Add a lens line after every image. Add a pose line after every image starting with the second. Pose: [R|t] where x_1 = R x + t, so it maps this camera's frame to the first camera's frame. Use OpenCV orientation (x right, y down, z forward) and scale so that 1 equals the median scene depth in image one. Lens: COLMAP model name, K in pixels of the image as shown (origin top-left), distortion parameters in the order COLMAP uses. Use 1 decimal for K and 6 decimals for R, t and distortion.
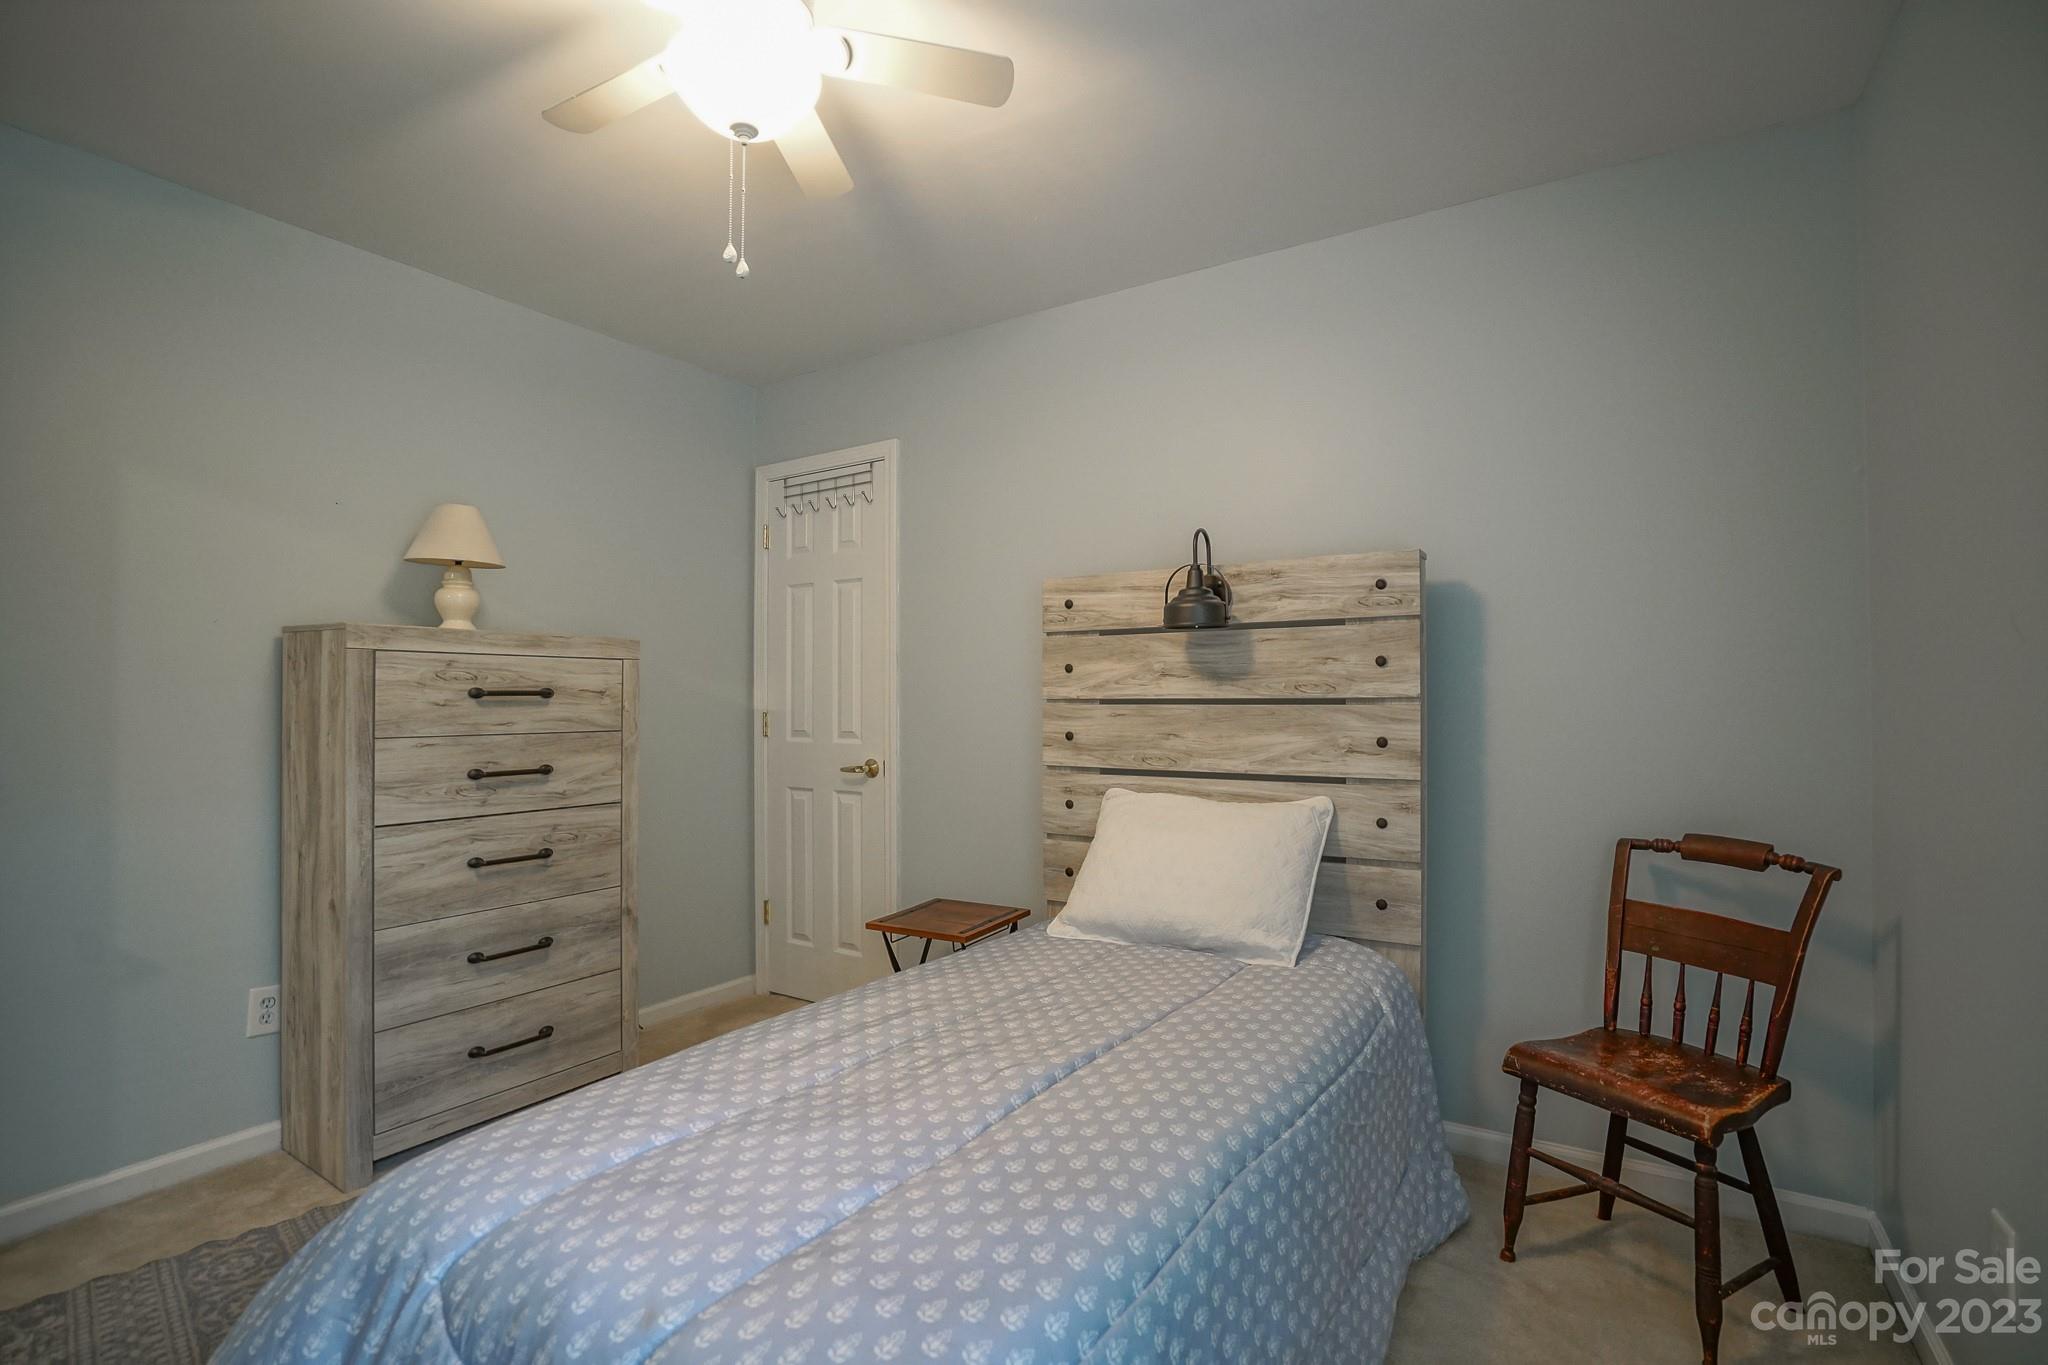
lens RADIAL K [[952.2, 0, 1015.4], [0, 952.2, 691.1], [0, 0, 1]] dist [-0.063338, 0.026774]
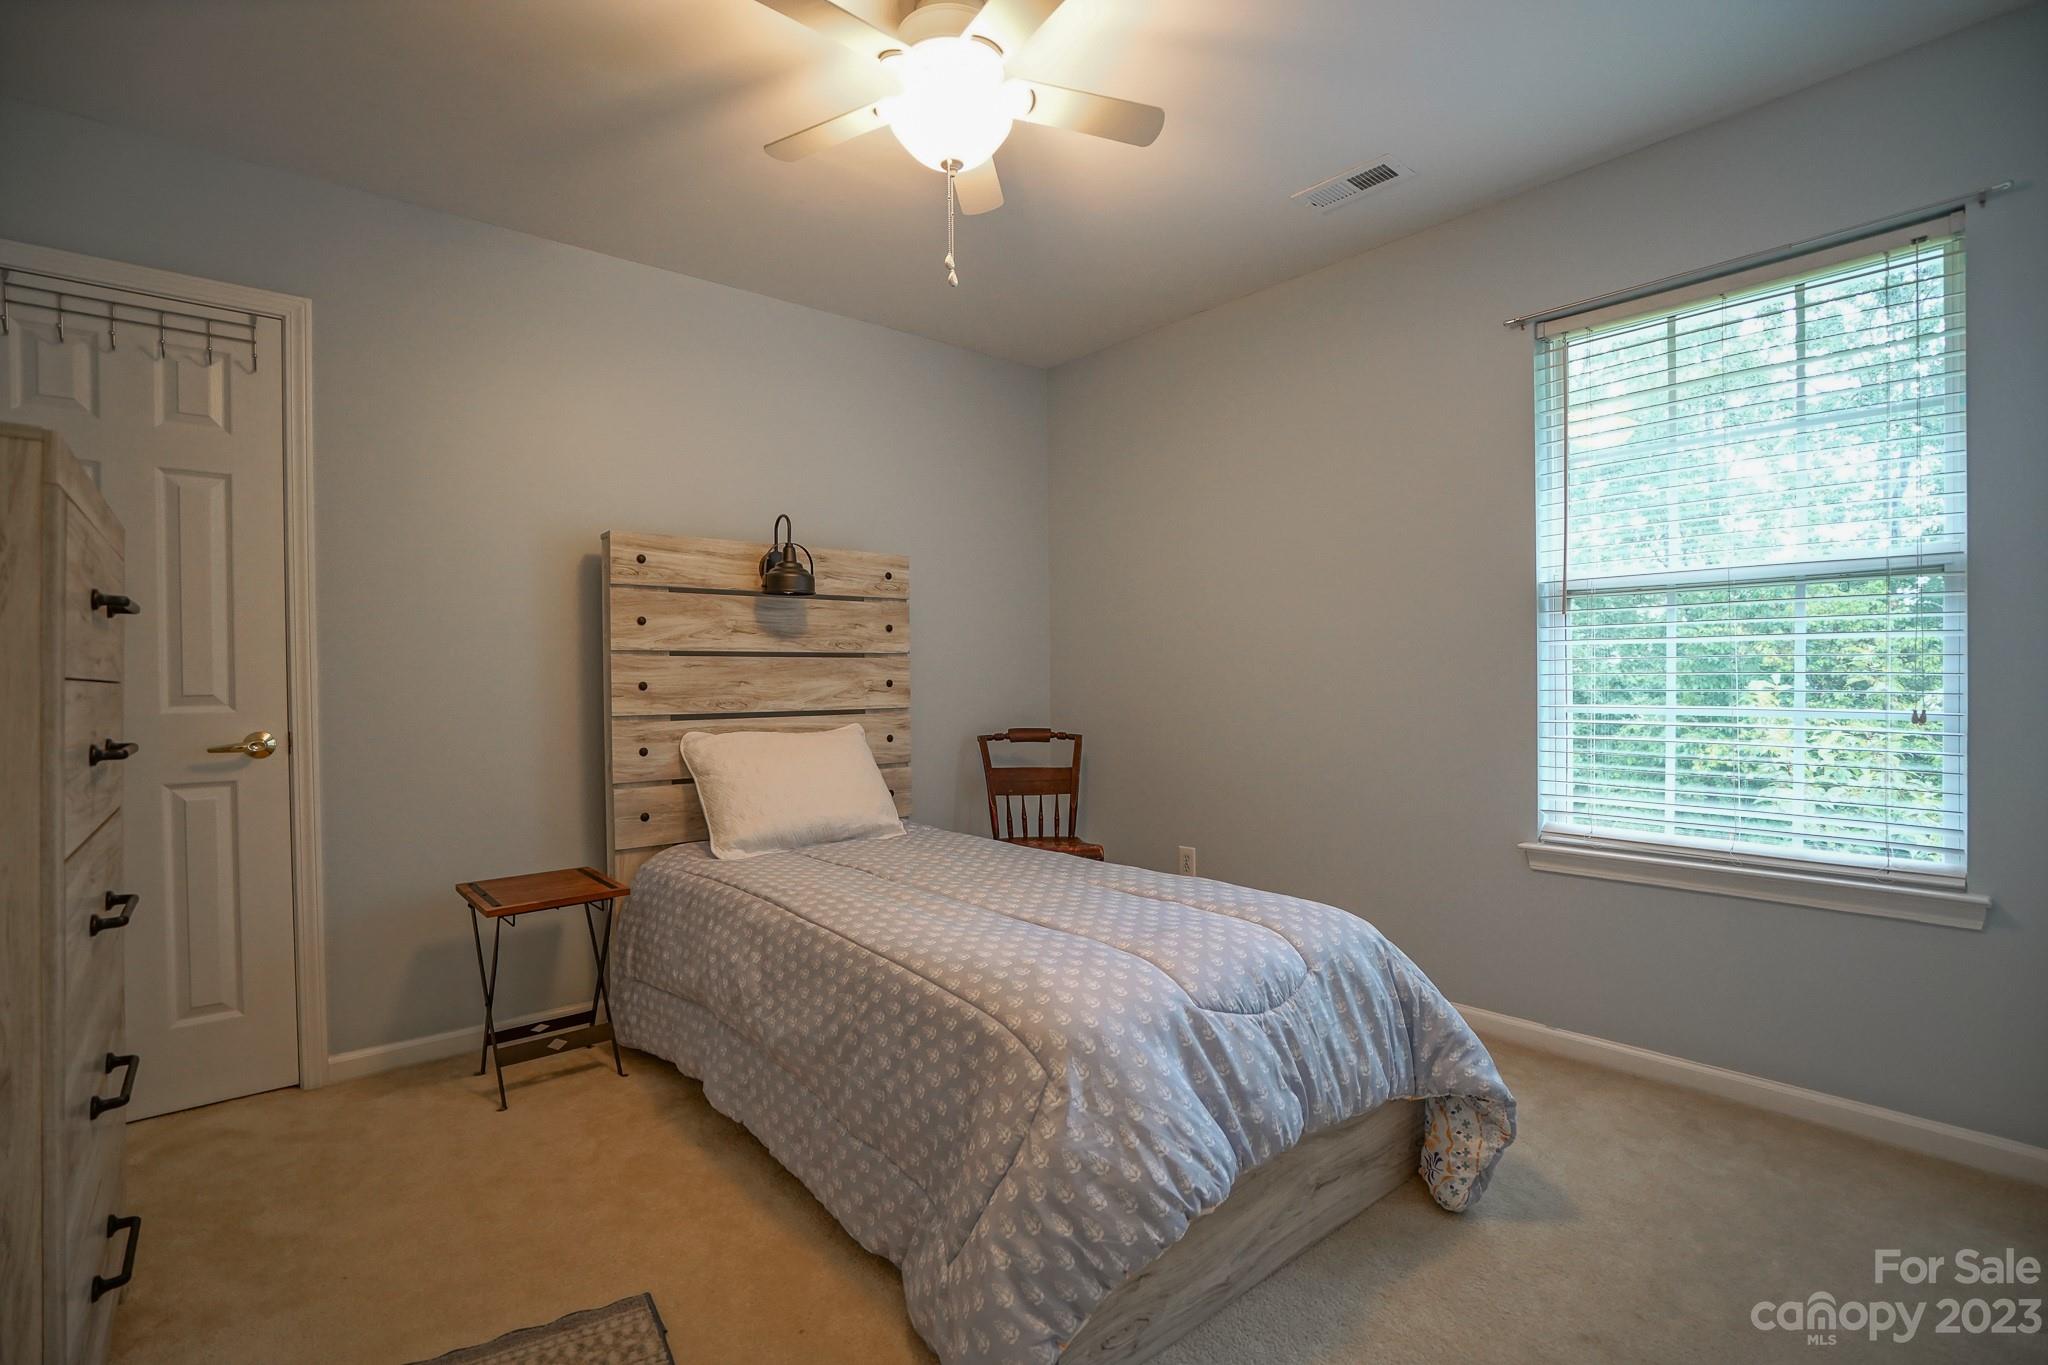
lens RADIAL K [[952.2, 0, 1015.4], [0, 952.2, 691.1], [0, 0, 1]] dist [-0.063338, 0.026774]
pose [[0.290475, -0.008199, 0.956848, -0.900415], [0.002813, 0.999966, 0.007715, 0.051024], [-0.956879, 0.000451, 0.290488, 0.349023]]
